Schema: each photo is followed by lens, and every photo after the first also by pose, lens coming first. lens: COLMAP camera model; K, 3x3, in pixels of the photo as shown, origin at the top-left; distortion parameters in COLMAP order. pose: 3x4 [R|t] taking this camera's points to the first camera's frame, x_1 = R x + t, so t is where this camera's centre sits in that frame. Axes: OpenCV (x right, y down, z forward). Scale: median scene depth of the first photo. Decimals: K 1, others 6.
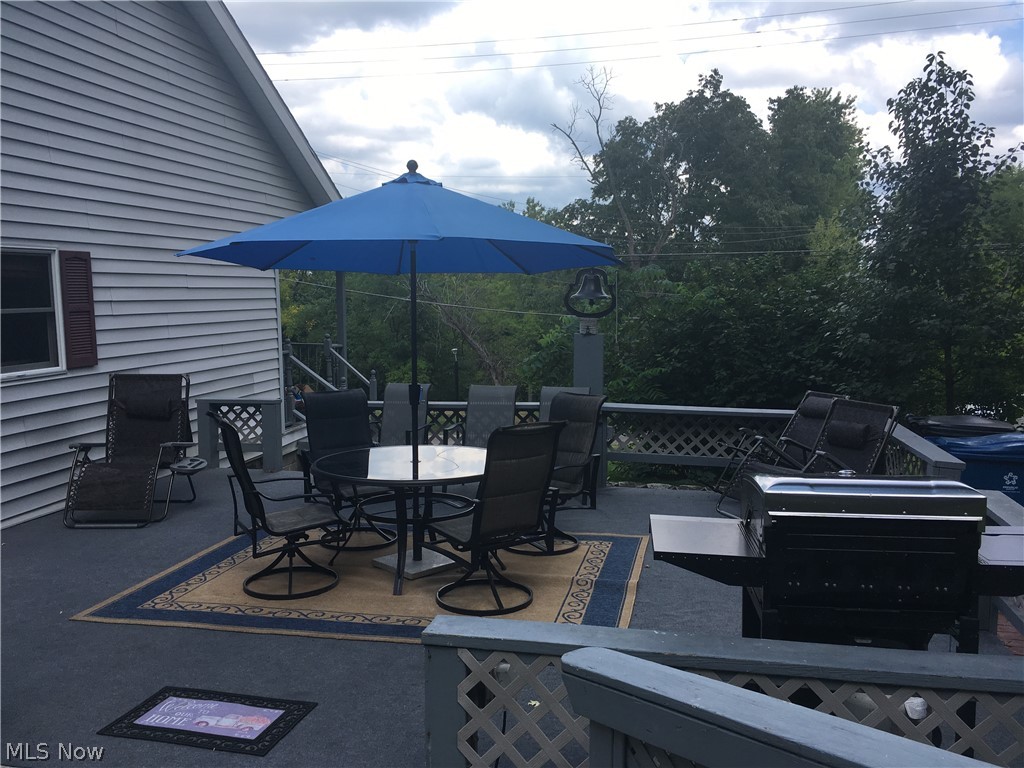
lens RADIAL K [[876.3, 0, 512.0], [0, 876.3, 384.0], [0, 0, 1]] dist [0.176114, 0.000627]
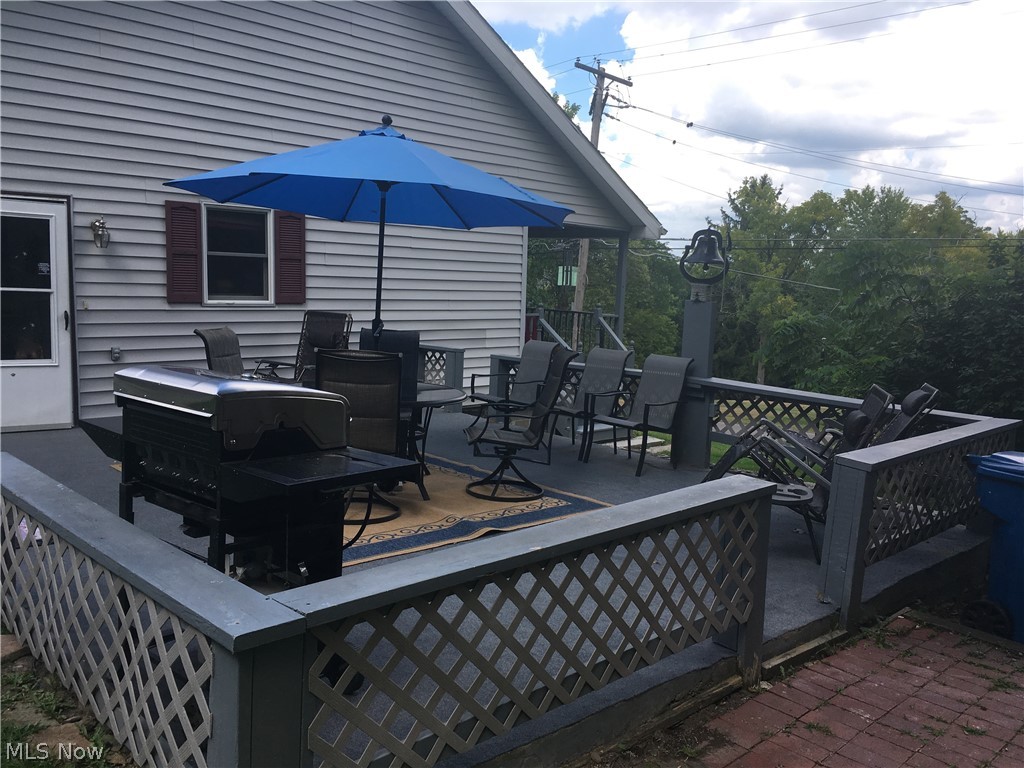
lens RADIAL K [[876.3, 0, 512.0], [0, 876.3, 384.0], [0, 0, 1]] dist [0.176114, 0.000627]
pose [[0.836821, 0.105506, -0.537214, 0.457481], [-0.100949, 0.994166, 0.037999, 0.015083], [0.538089, 0.022433, 0.842589, 0.119436]]
